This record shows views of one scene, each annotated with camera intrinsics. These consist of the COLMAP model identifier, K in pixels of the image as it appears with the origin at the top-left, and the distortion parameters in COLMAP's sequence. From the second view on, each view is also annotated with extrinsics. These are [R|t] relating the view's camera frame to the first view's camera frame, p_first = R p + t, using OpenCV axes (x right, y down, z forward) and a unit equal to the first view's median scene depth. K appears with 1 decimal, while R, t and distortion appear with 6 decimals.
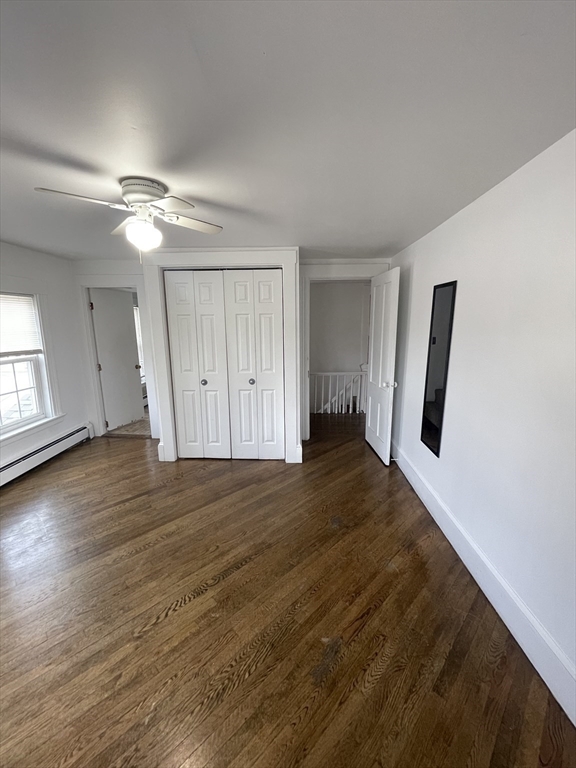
lens RADIAL K [[310.8, 0, 289.9], [0, 310.8, 382.1], [0, 0, 1]] dist [-0.000147, -0.000271]
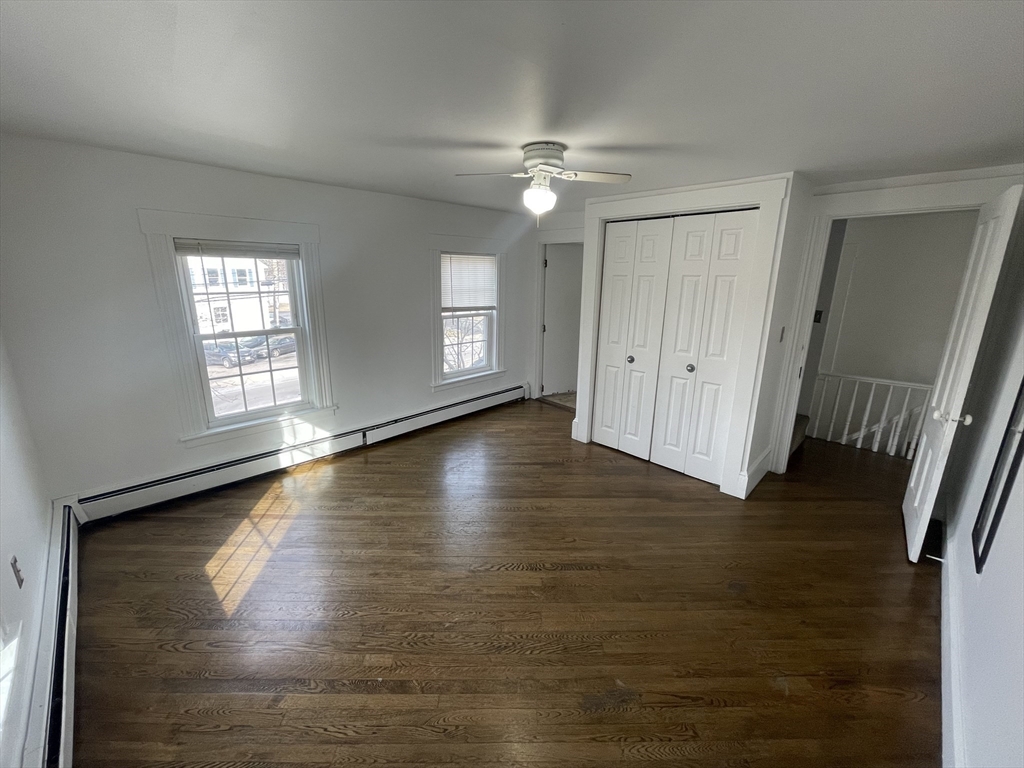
lens RADIAL K [[414.4, 0, 508.9], [0, 414.4, 380.7], [0, 0, 1]] dist [-0.000147, -0.000271]
pose [[0.724021, 0.184831, -0.664553, 0.234810], [-0.146842, 0.982648, 0.113319, -0.021882], [0.673967, 0.015539, 0.738598, -0.014263]]
